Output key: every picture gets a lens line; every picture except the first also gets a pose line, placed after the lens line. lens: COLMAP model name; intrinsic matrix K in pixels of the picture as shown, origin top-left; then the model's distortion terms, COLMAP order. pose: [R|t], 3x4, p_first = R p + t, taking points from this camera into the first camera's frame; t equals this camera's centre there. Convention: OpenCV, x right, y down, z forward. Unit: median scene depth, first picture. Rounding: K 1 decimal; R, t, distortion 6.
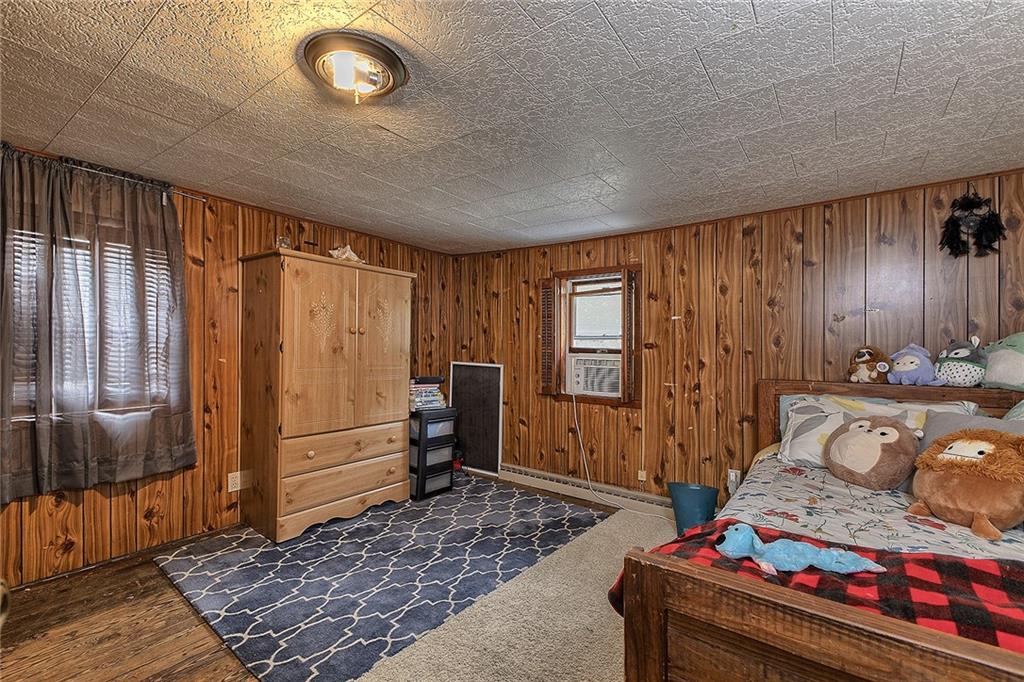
lens RADIAL K [[449.8, 0, 514.2], [0, 449.8, 331.9], [0, 0, 1]] dist [-0.006025, 0.000773]
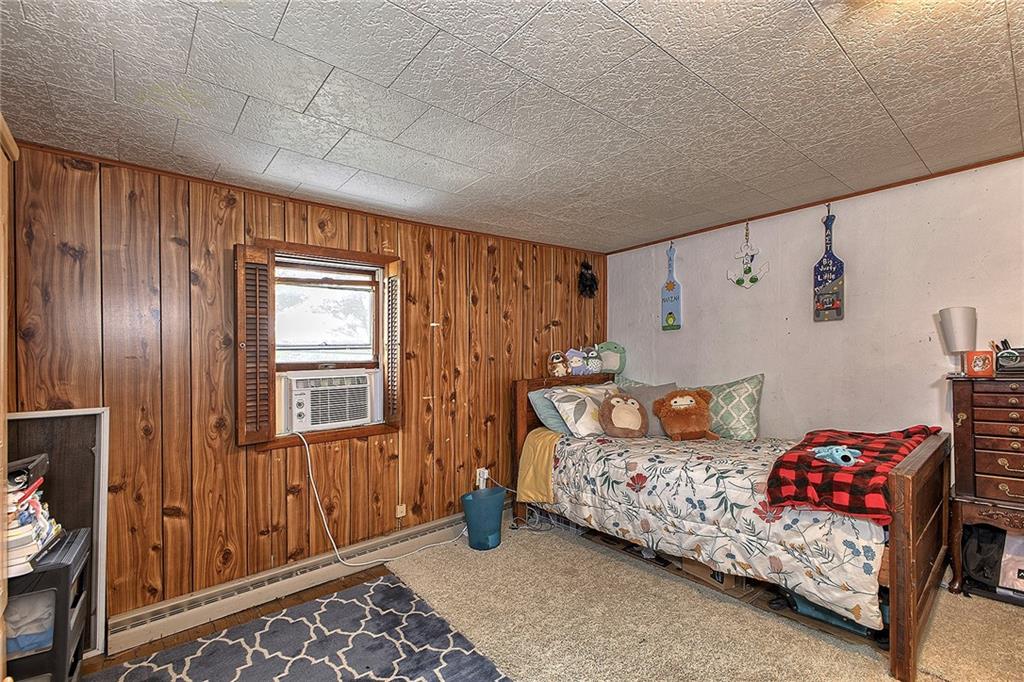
lens RADIAL K [[449.8, 0, 513.9], [0, 449.8, 352.2], [0, 0, 1]] dist [-0.006025, 0.000773]
pose [[0.204487, -0.011571, 0.978801, -0.504641], [-0.000126, 0.999930, 0.011847, 0.014223], [-0.978869, -0.002545, 0.204472, 0.643459]]
